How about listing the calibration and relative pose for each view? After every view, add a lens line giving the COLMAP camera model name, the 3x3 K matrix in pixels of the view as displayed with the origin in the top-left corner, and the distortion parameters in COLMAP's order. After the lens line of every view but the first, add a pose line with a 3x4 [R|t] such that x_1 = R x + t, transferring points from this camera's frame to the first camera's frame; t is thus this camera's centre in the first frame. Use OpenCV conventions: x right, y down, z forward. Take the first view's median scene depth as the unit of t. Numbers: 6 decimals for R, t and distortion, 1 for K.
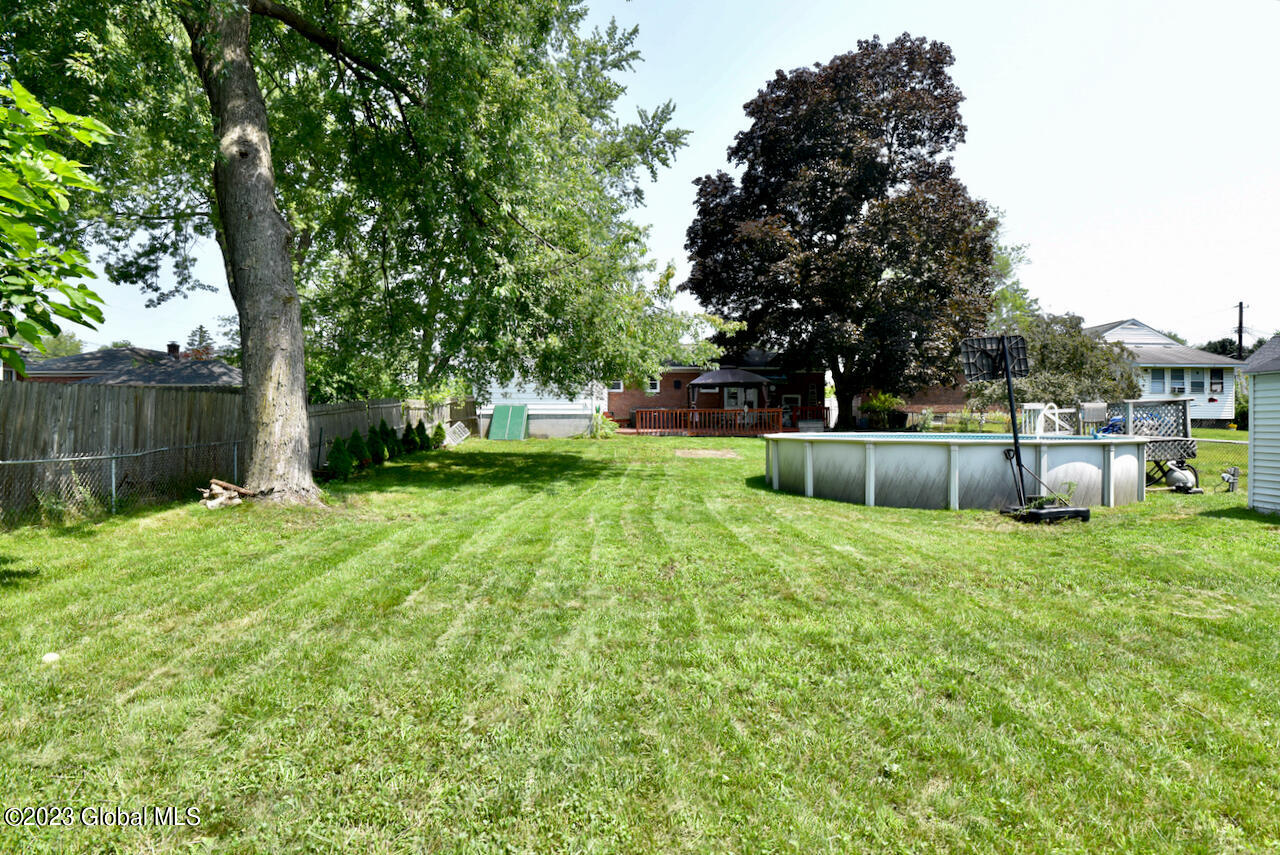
lens RADIAL K [[657.2, 0, 640.2], [0, 657.2, 420.0], [0, 0, 1]] dist [-0.032516, 0.000005]
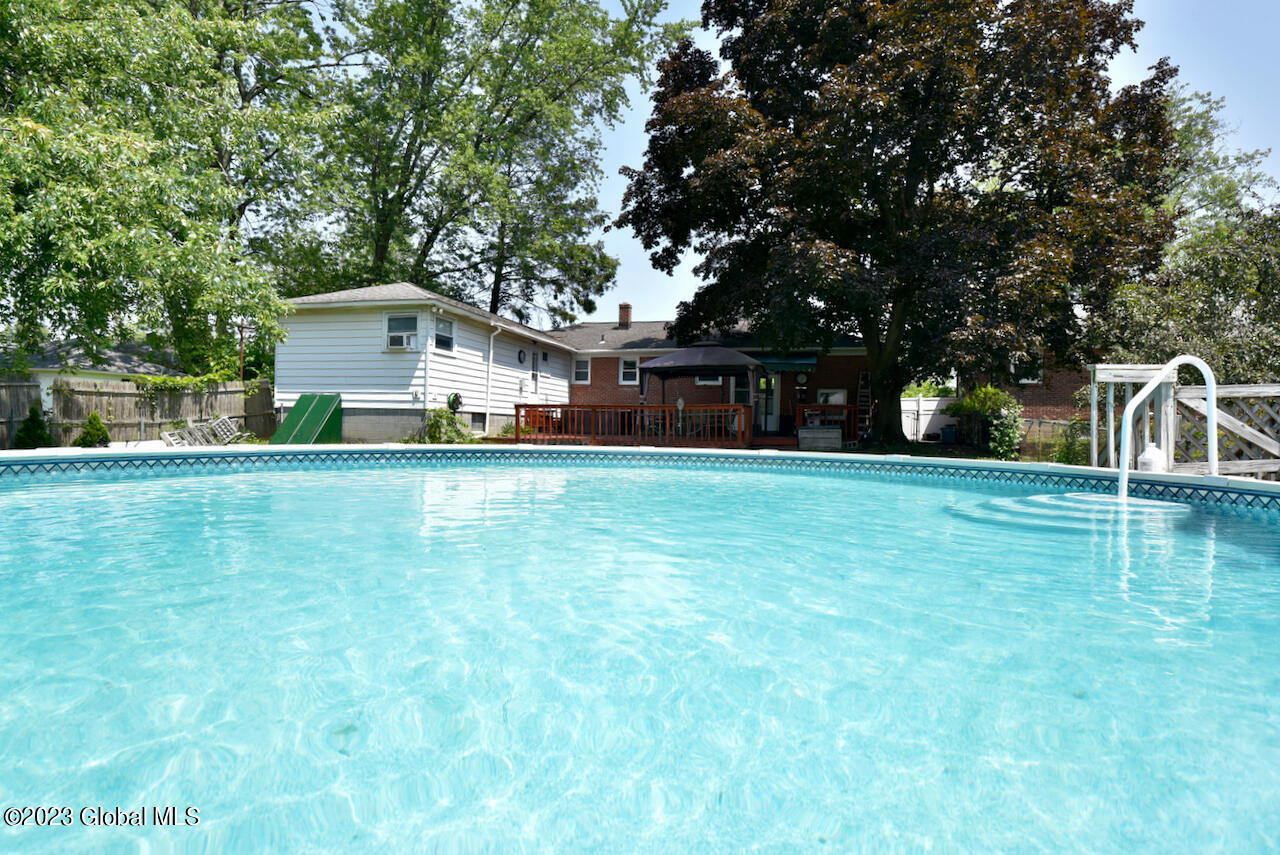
lens RADIAL K [[673.9, 0, 638.6], [0, 673.9, 424.9], [0, 0, 1]] dist [-0.038163, 0.000460]
pose [[0.966400, 0.018553, -0.256373, 0.325362], [-0.020098, 0.999792, -0.003407, 0.005248], [0.256257, 0.008445, 0.966572, 0.454457]]
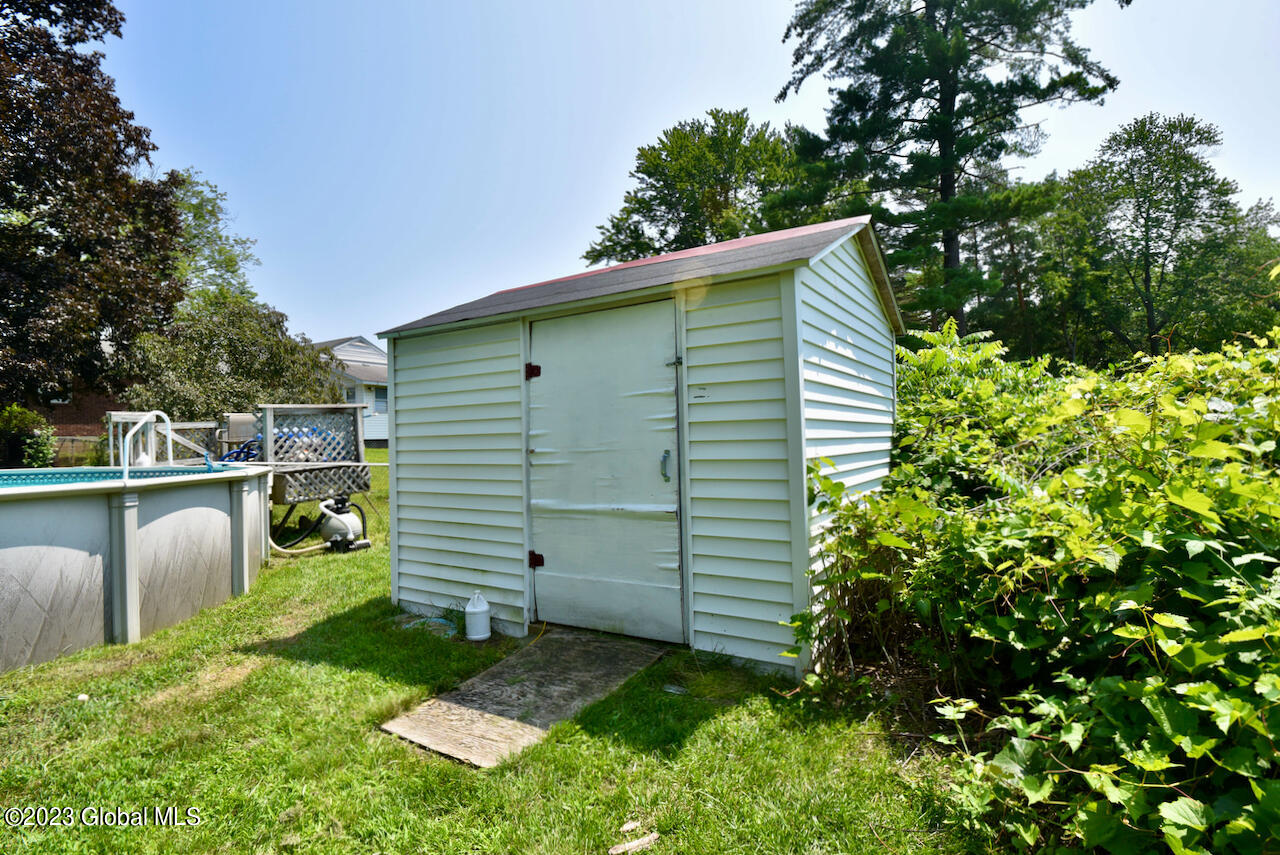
lens RADIAL K [[635.0, 0, 646.3], [0, 635.0, 426.9], [0, 0, 1]] dist [-0.021929, -0.006031]
pose [[0.509720, 0.000188, 0.860340, 0.255416], [0.024190, 0.999601, -0.014551, 0.004437], [-0.860000, 0.028229, 0.509513, 0.232476]]
